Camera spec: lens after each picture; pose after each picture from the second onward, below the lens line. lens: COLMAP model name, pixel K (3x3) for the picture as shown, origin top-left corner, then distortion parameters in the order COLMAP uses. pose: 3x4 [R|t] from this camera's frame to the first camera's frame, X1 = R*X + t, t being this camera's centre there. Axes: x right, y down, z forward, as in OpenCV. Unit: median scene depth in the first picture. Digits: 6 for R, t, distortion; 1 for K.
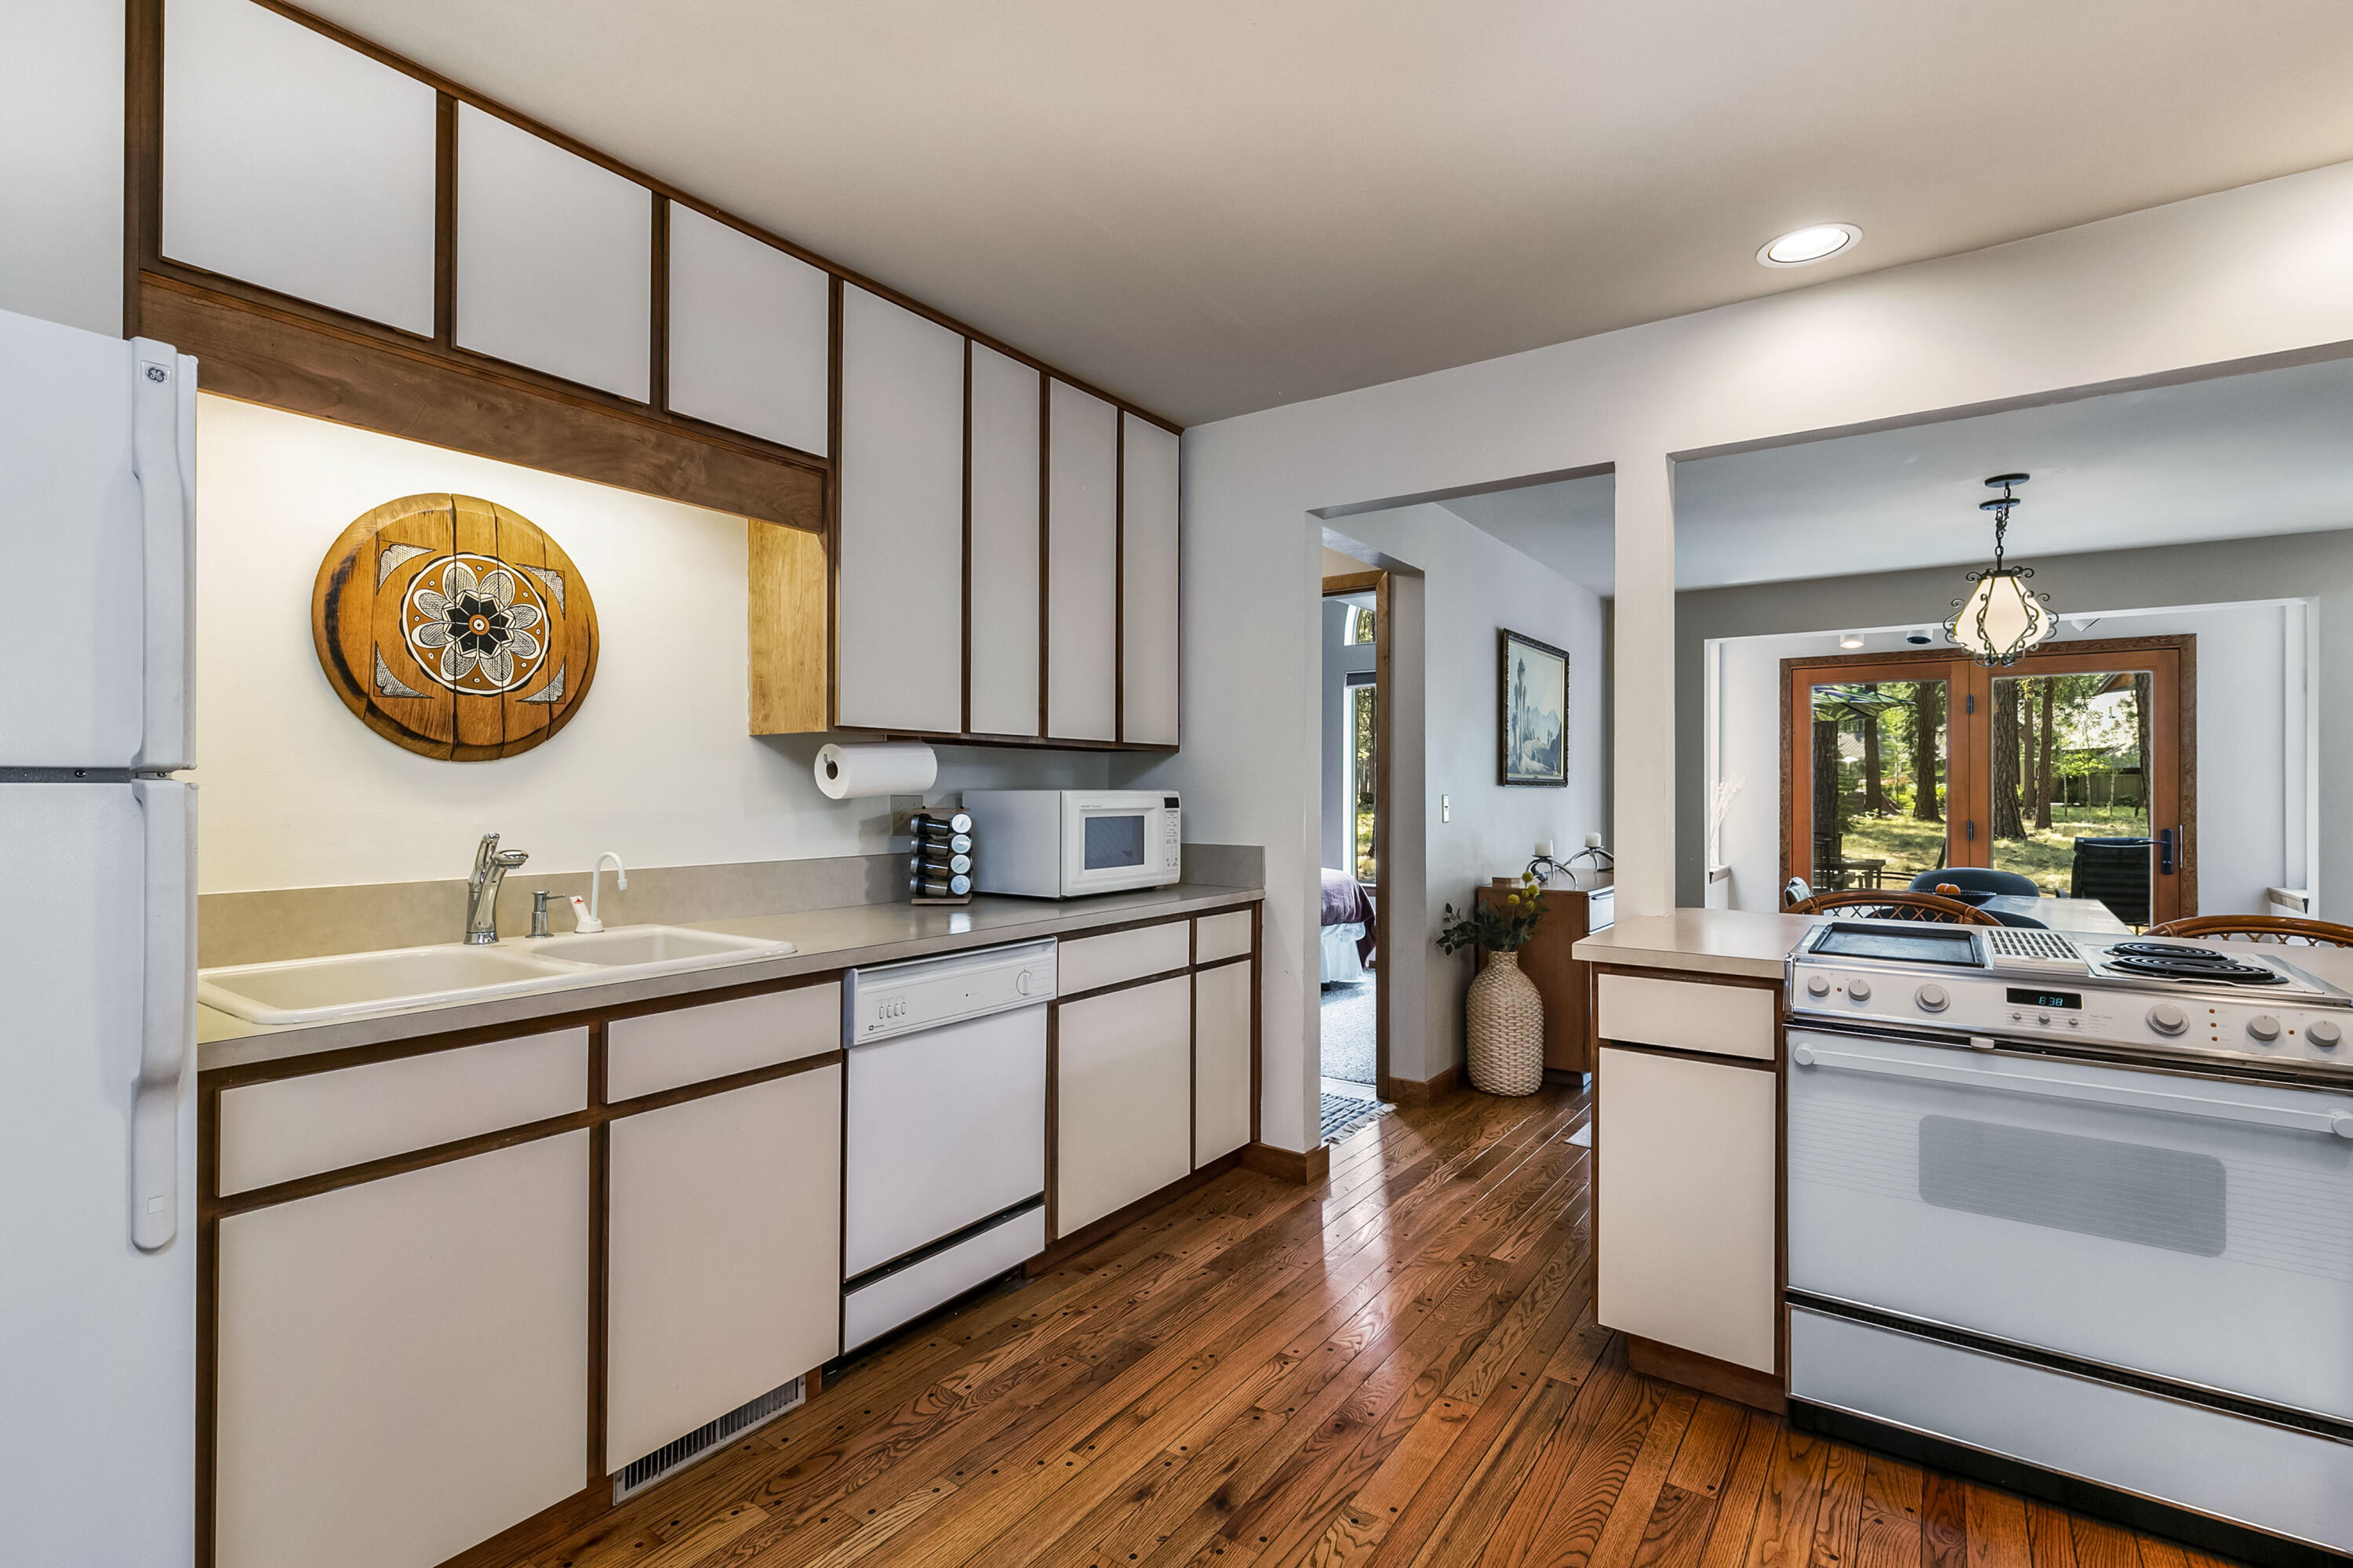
lens RADIAL K [[1082.1, 0, 1129.2], [0, 1082.1, 785.1], [0, 0, 1]] dist [0.004010, -0.001086]
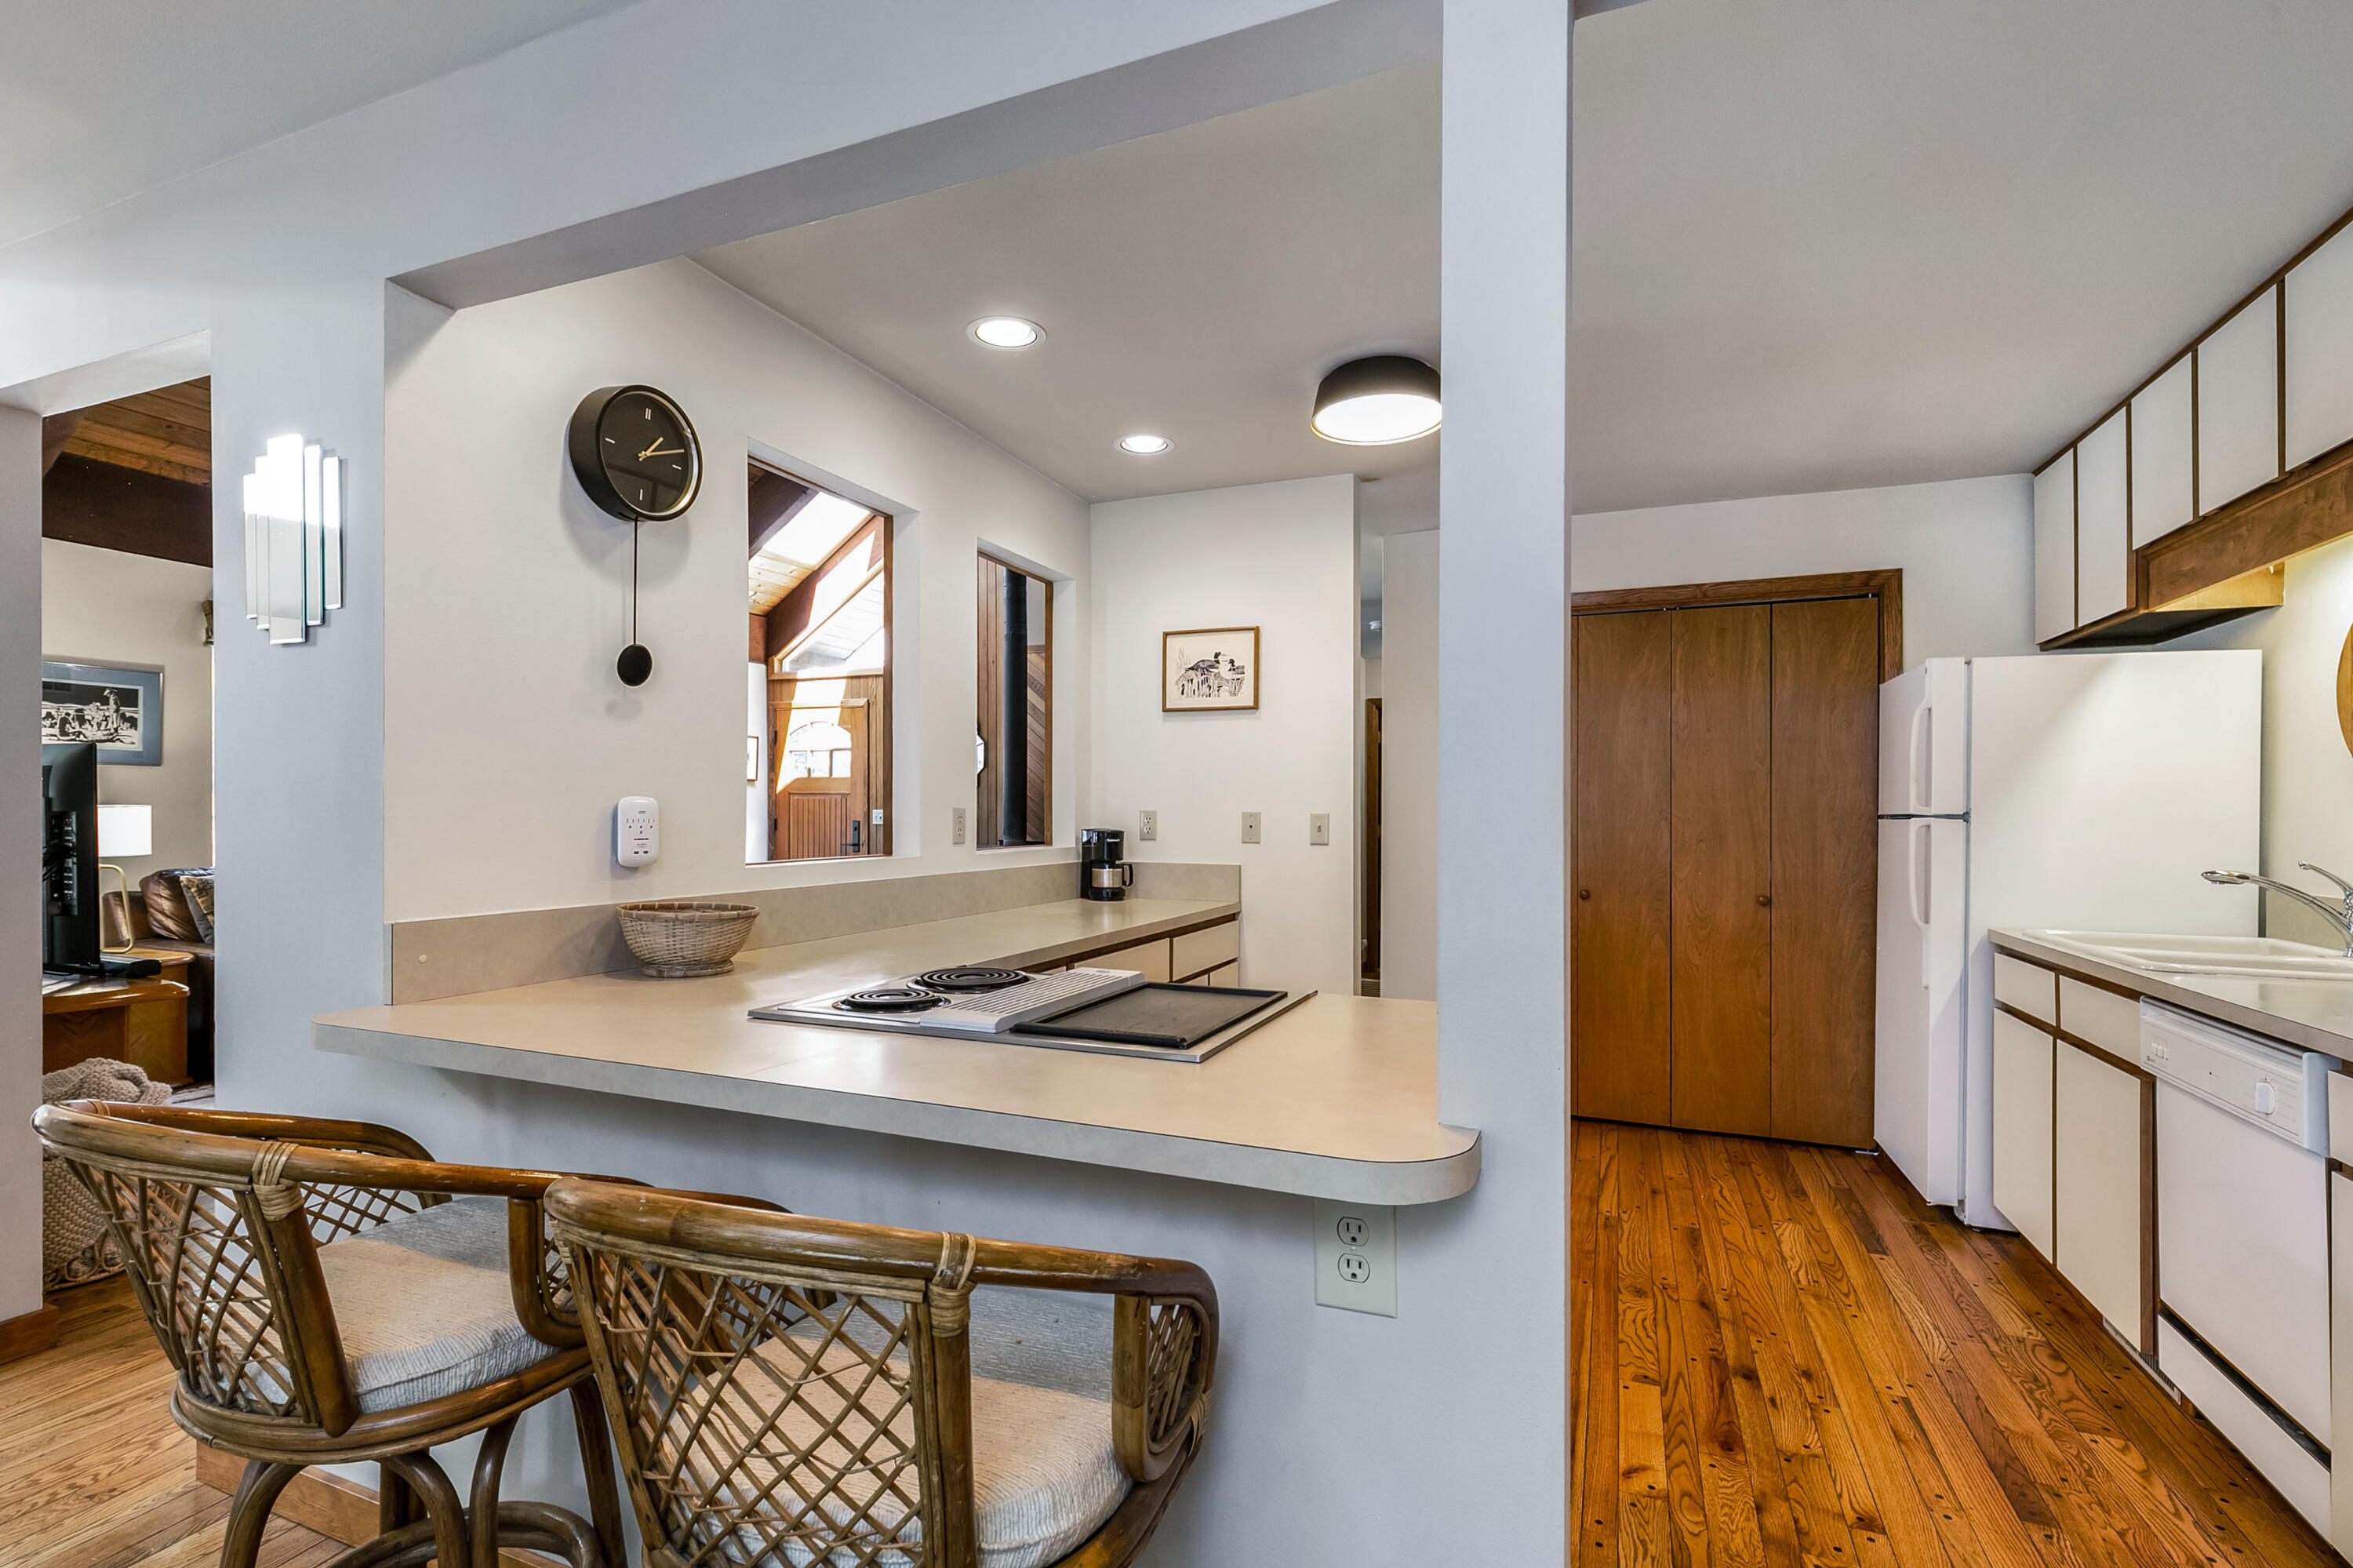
lens RADIAL K [[1082.1, 0, 1119.9], [0, 1082.1, 817.3], [0, 0, 1]] dist [0.004010, -0.001086]
pose [[-0.977961, -0.010661, -0.208515, 0.937453], [-0.011080, 0.999938, 0.000842, 0.006898], [0.208493, 0.003134, -0.978019, 1.811324]]
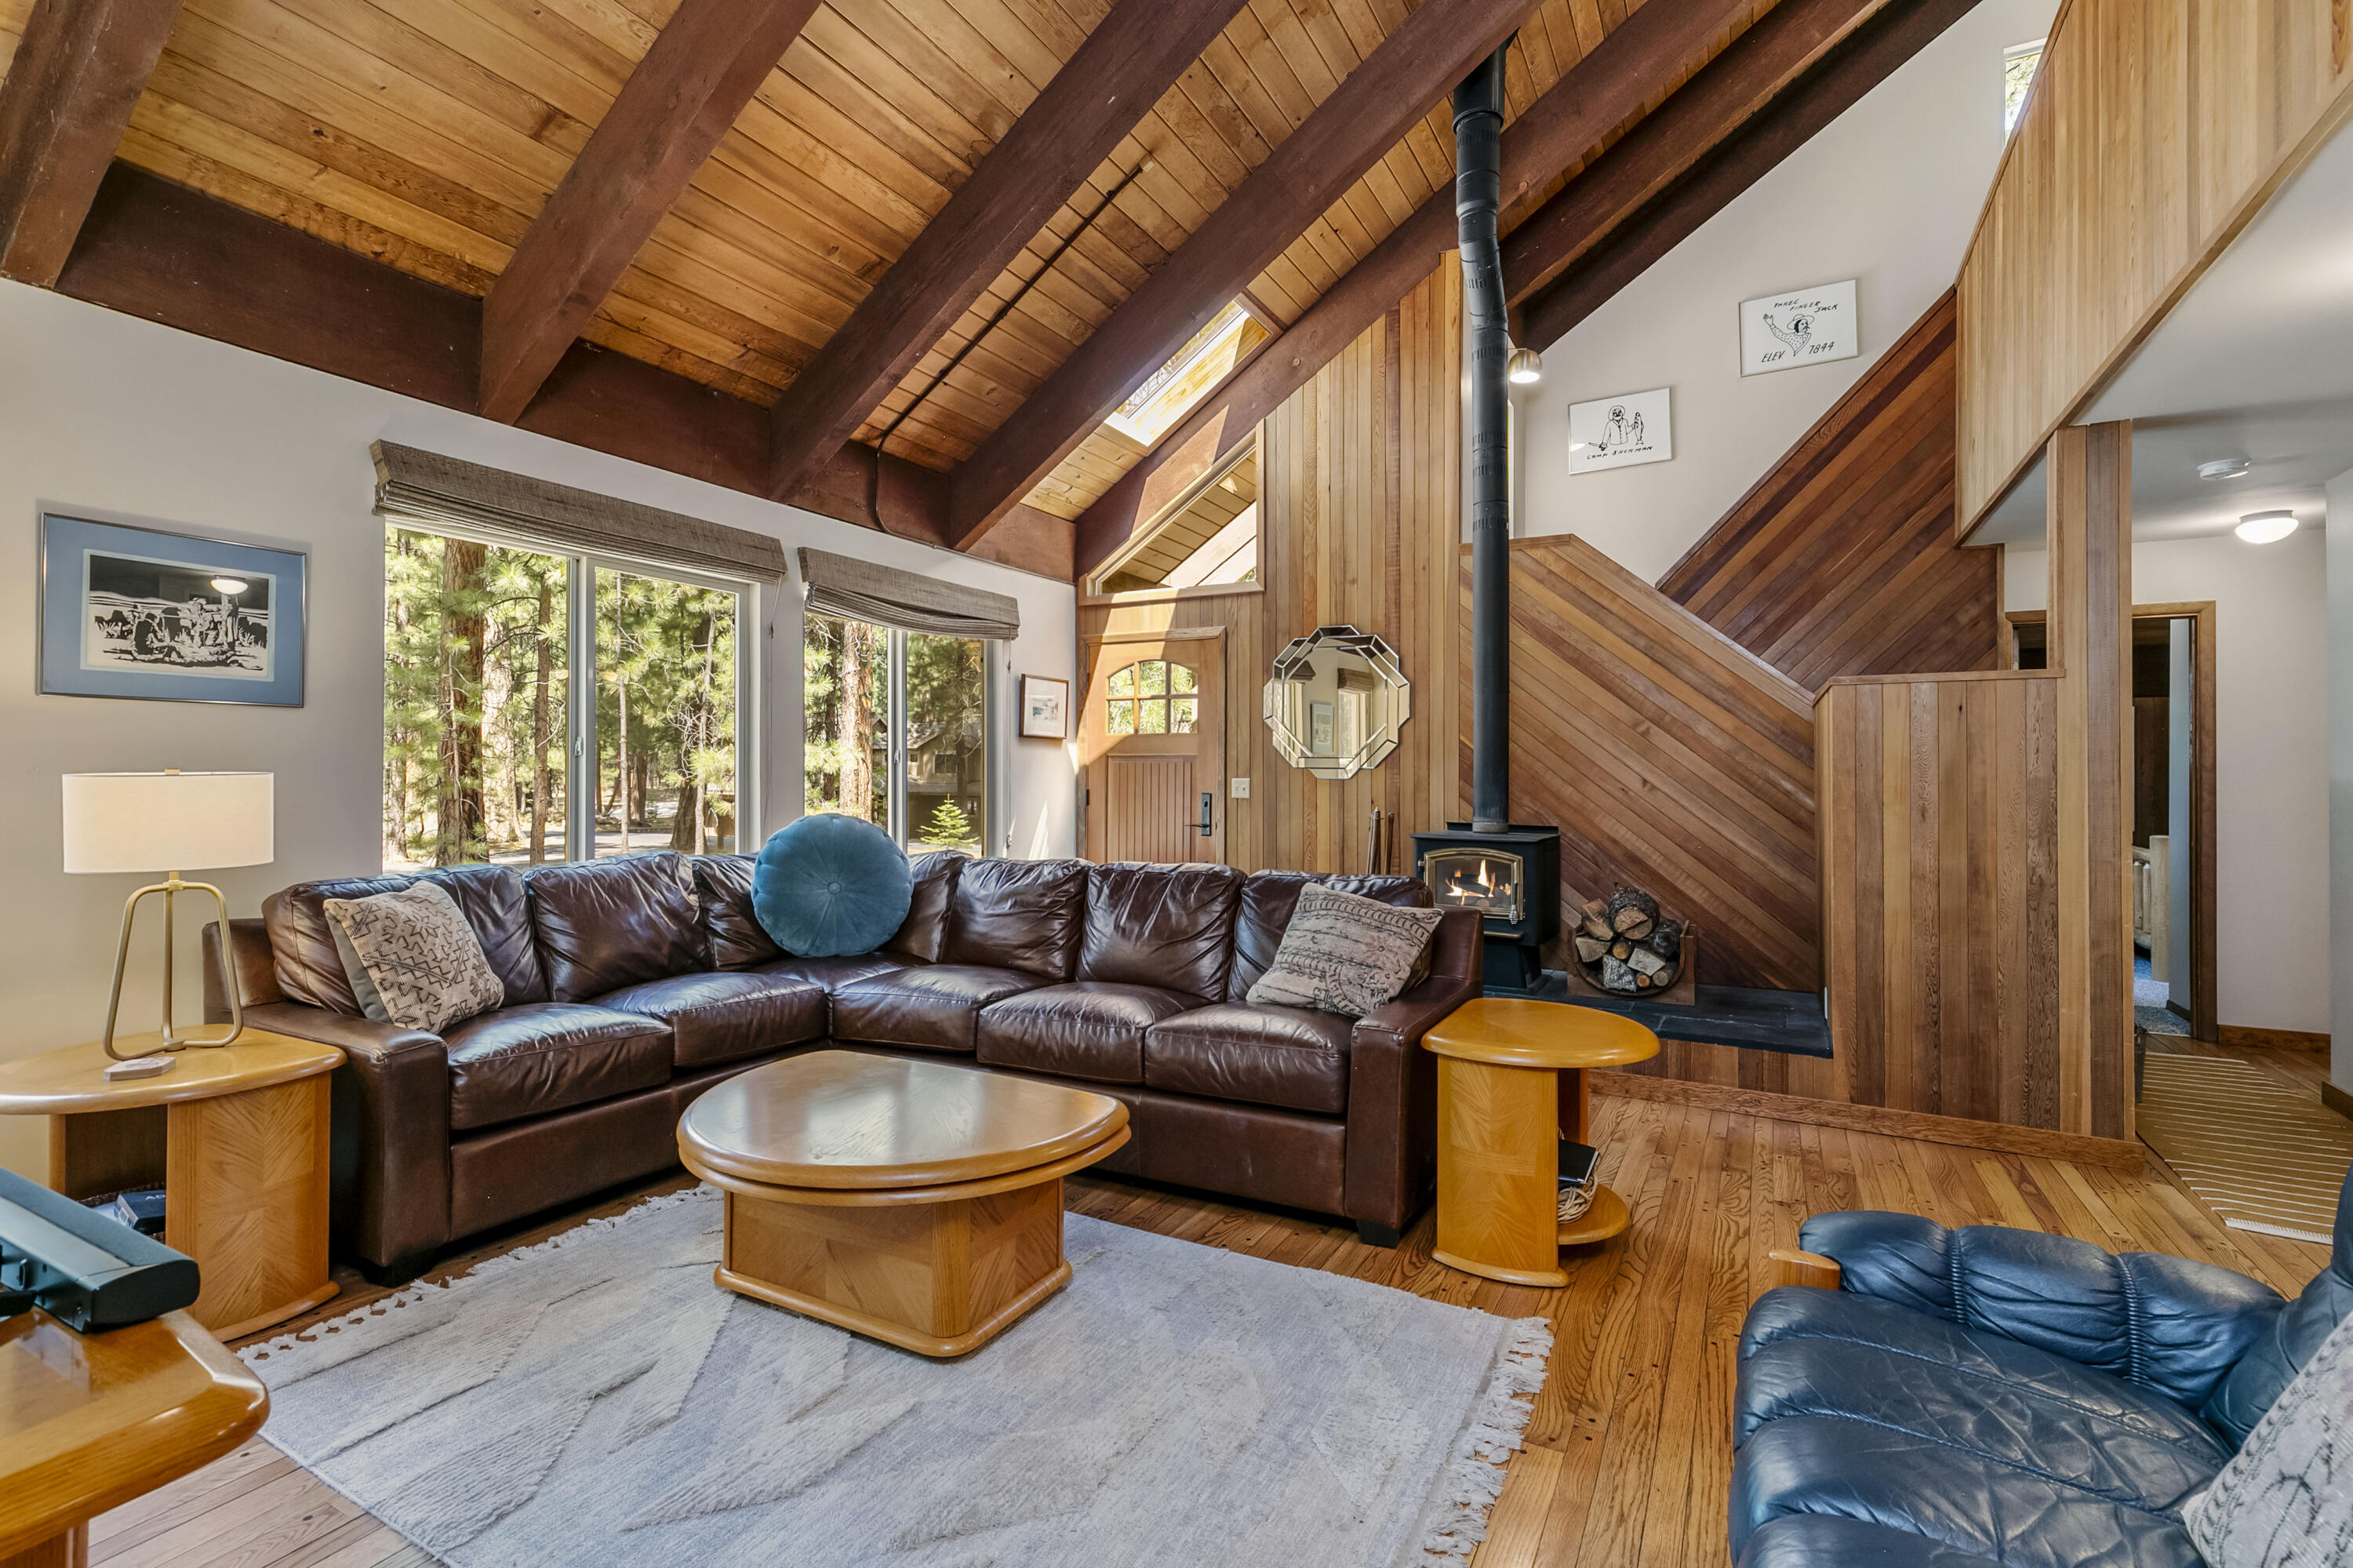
lens RADIAL K [[1082.1, 0, 1151.7], [0, 1082.1, 770.7], [0, 0, 1]] dist [0.004010, -0.001086]
pose [[-0.992103, -0.014138, -0.124625, 1.615241], [-0.013222, 0.999879, -0.008173, -0.000055], [0.124725, -0.006461, -0.992170, 0.508489]]
